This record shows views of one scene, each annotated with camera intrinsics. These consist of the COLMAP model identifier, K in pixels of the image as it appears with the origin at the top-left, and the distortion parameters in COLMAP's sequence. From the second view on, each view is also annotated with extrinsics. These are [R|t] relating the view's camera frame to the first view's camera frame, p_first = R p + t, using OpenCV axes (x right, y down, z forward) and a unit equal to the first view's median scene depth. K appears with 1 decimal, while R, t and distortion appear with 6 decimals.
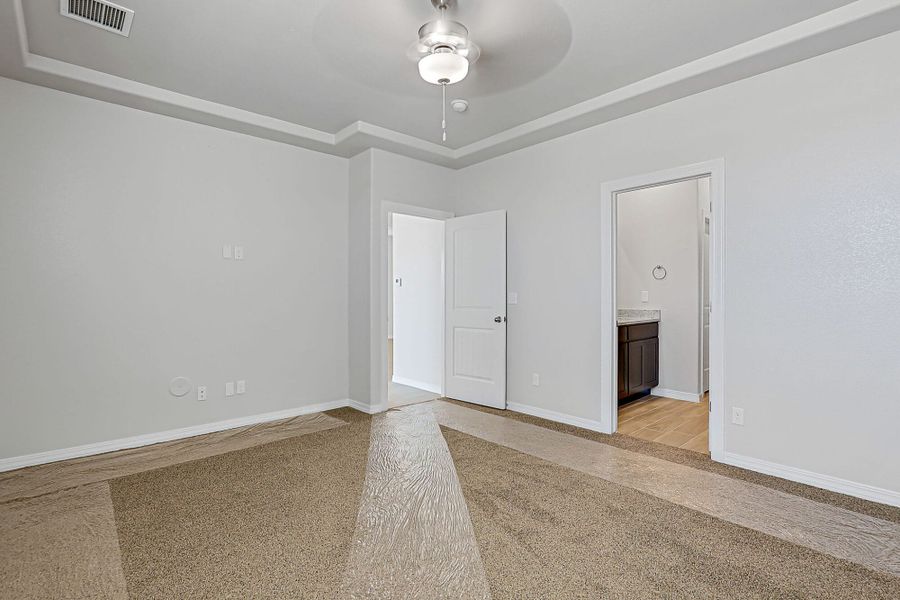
lens RADIAL K [[422.1, 0, 456.1], [0, 422.1, 302.4], [0, 0, 1]] dist [-0.017461, 0.000087]
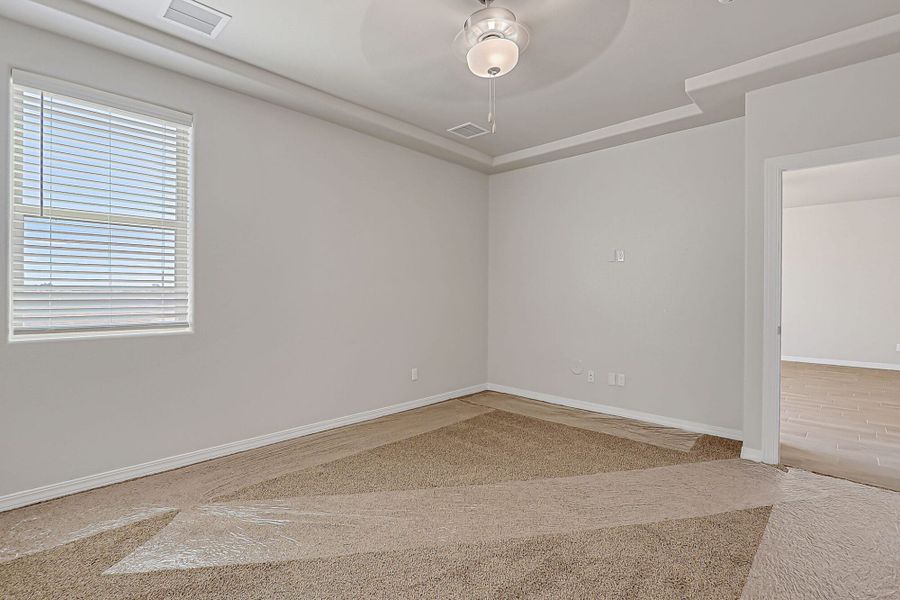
lens RADIAL K [[423.7, 0, 455.4], [0, 423.7, 298.5], [0, 0, 1]] dist [-0.009223, 0.000655]
pose [[0.067972, 0.009945, -0.997638, 0.557346], [-0.020808, 0.999747, 0.008549, -0.008005], [0.997470, 0.020178, 0.068162, 0.511787]]
